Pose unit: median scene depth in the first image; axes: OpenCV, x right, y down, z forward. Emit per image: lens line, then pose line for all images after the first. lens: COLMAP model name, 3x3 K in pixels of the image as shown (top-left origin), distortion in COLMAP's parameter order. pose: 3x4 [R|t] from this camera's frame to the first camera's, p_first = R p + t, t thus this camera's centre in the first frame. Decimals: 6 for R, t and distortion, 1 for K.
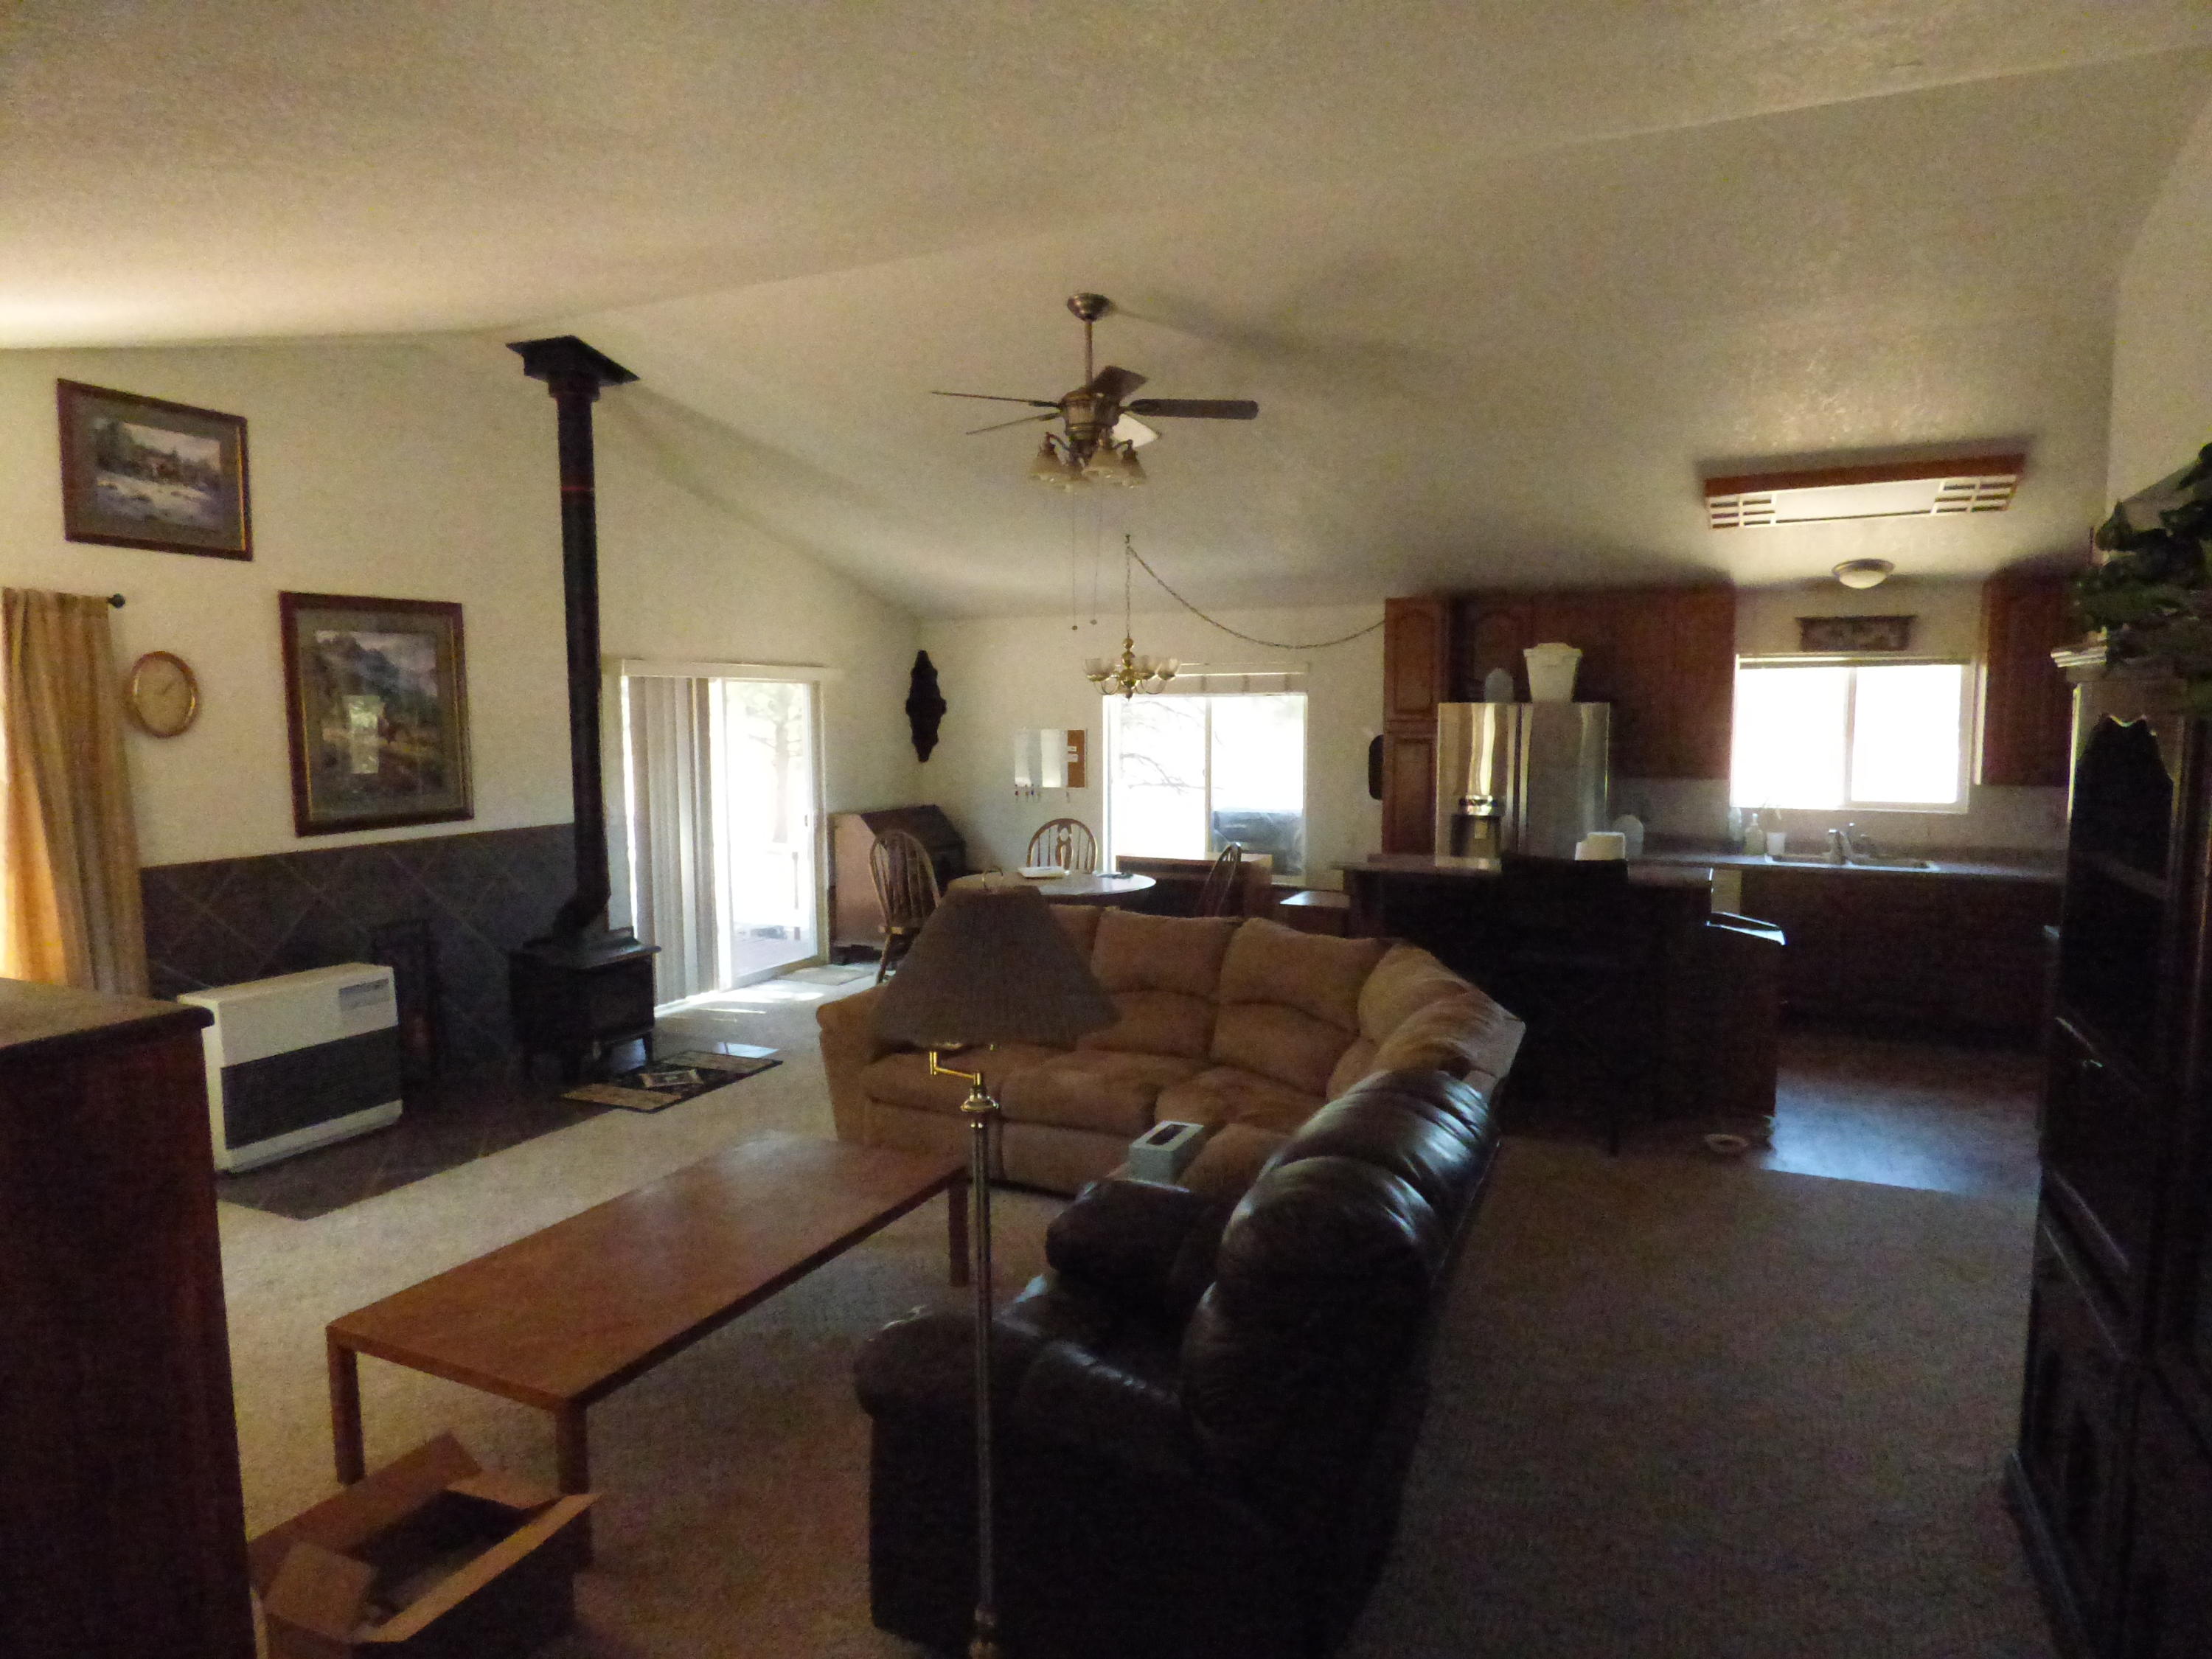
lens RADIAL K [[1299.4, 0, 1106.0], [0, 1299.4, 829.5], [0, 0, 1]] dist [-0.000569, -0.000020]
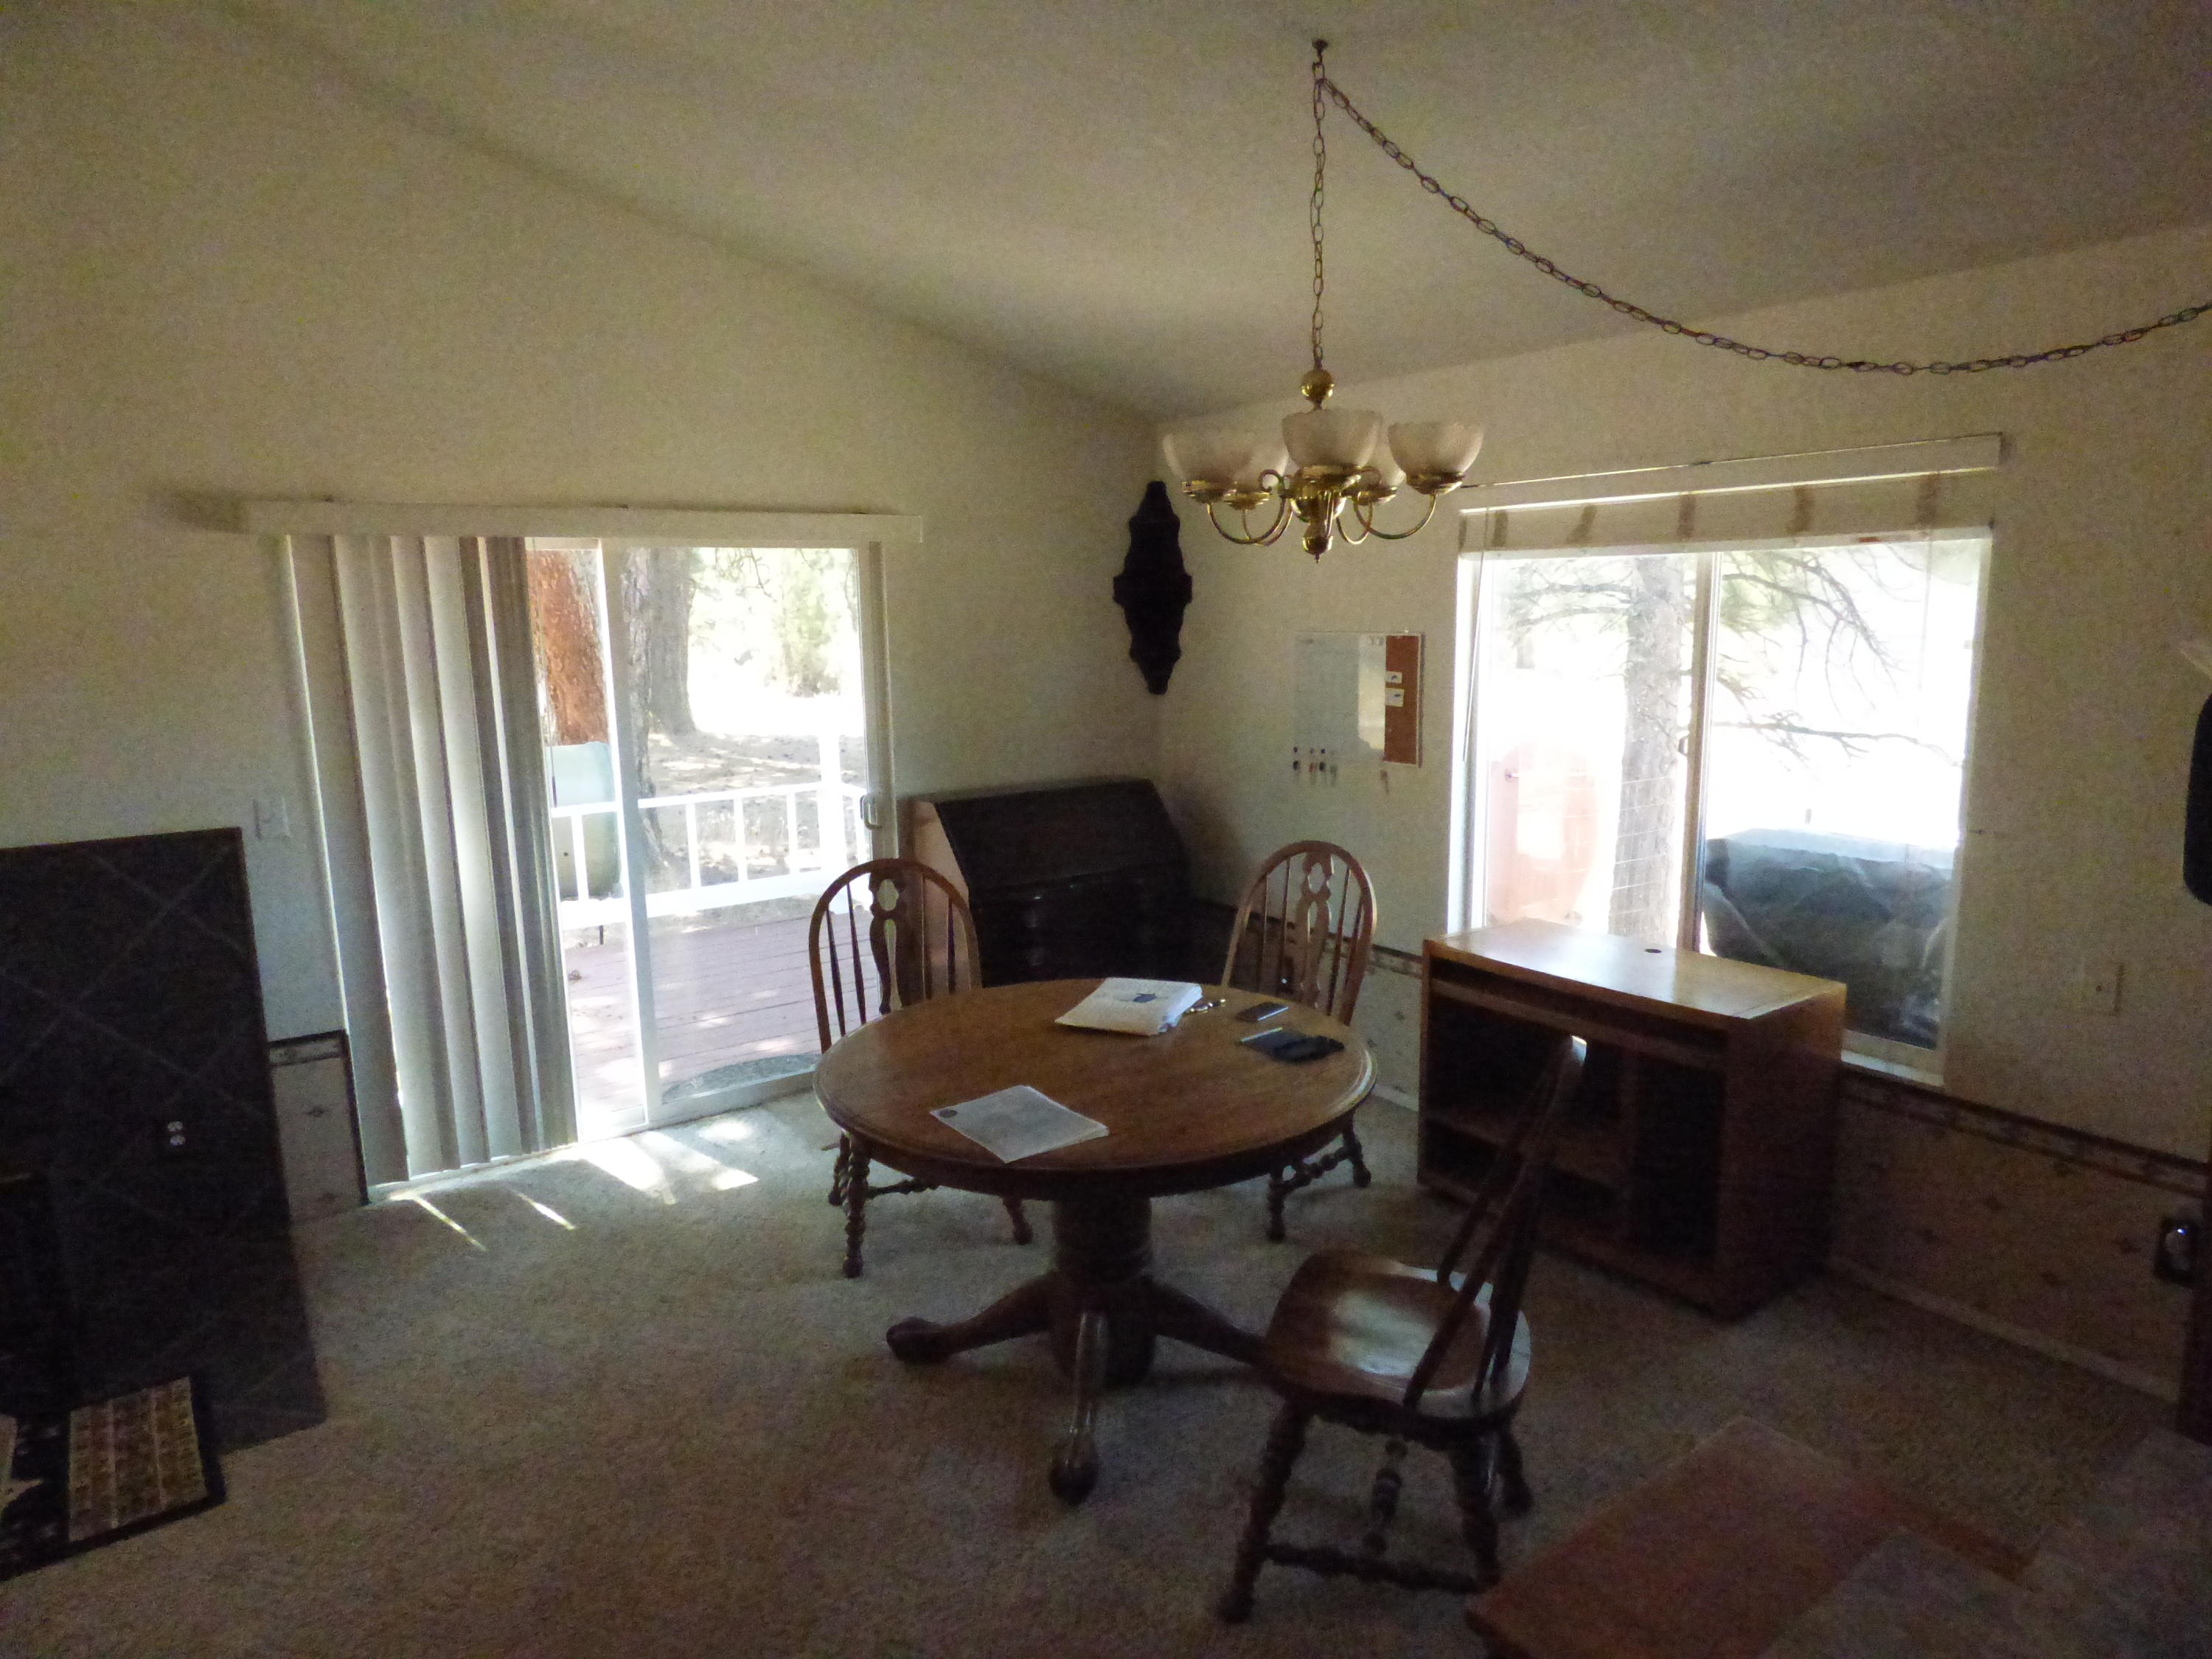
lens RADIAL K [[1372.8, 0, 1106.0], [0, 1372.8, 829.5], [0, 0, 1]] dist [-0.002399, -0.000193]
pose [[0.878152, 0.066421, -0.473748, 0.119436], [-0.030349, 0.996054, 0.083394, -0.047254], [0.477417, -0.058854, 0.876703, 0.540748]]
